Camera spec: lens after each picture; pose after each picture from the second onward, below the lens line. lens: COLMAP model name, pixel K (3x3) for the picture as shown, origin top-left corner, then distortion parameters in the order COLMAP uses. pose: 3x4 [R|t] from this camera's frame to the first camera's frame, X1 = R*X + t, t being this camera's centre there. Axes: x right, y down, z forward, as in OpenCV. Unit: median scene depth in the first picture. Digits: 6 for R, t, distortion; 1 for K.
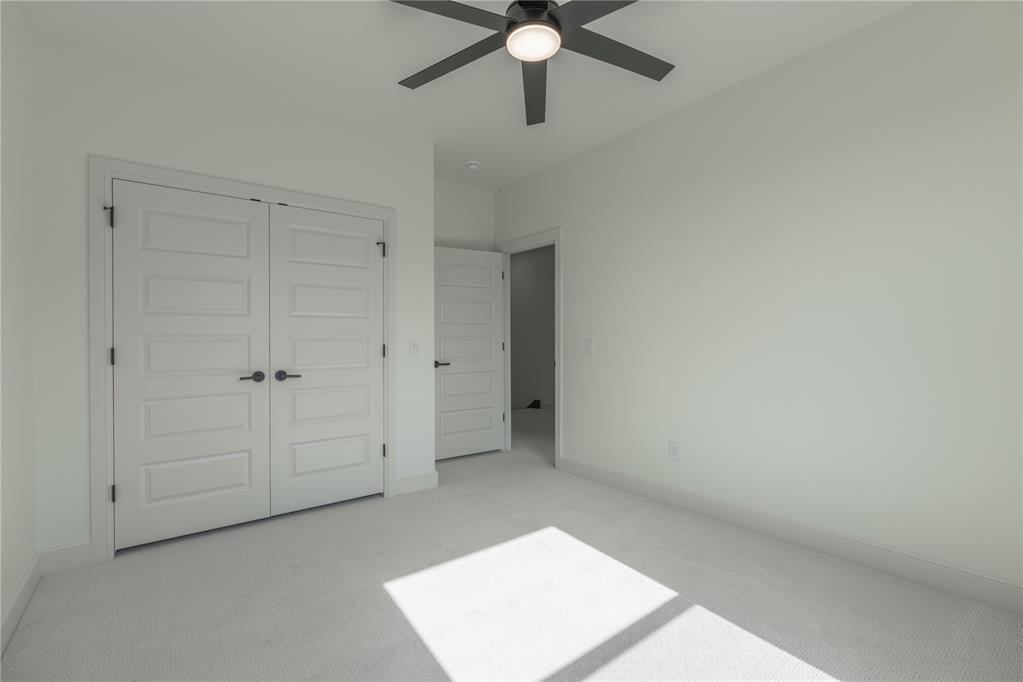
lens RADIAL K [[452.6, 0, 530.4], [0, 452.6, 348.5], [0, 0, 1]] dist [0.002155, 0.000186]
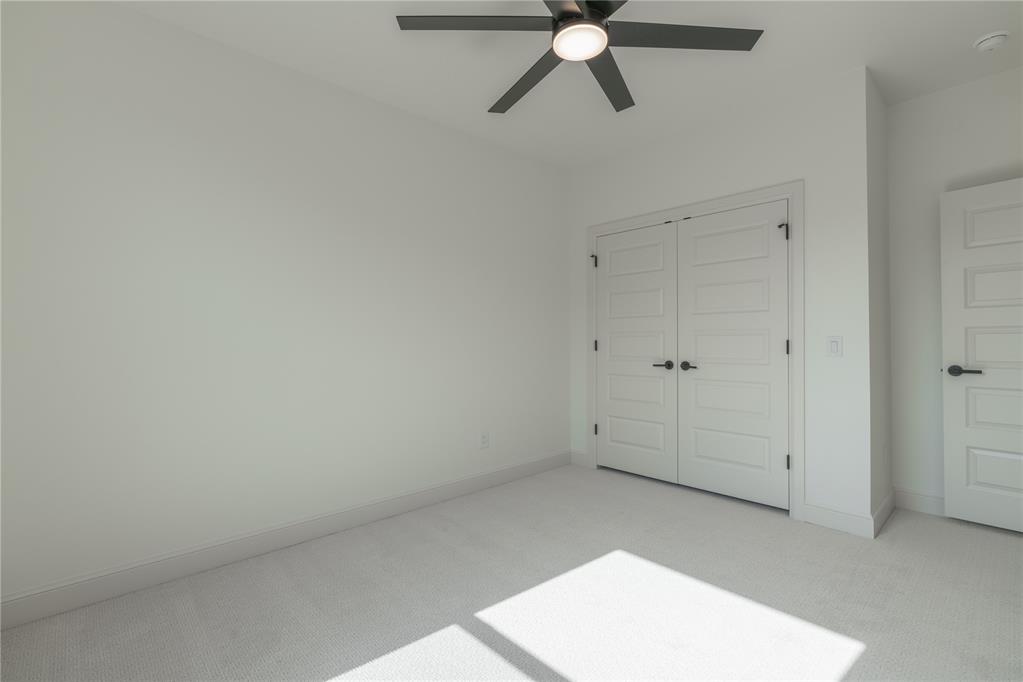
lens RADIAL K [[461.5, 0, 511.4], [0, 461.5, 333.5], [0, 0, 1]] dist [-0.000597, 0.000104]
pose [[0.090758, -0.004103, -0.995865, 0.606465], [-0.012576, 0.999907, -0.005266, -0.011545], [0.995794, 0.013002, 0.090698, 0.459950]]
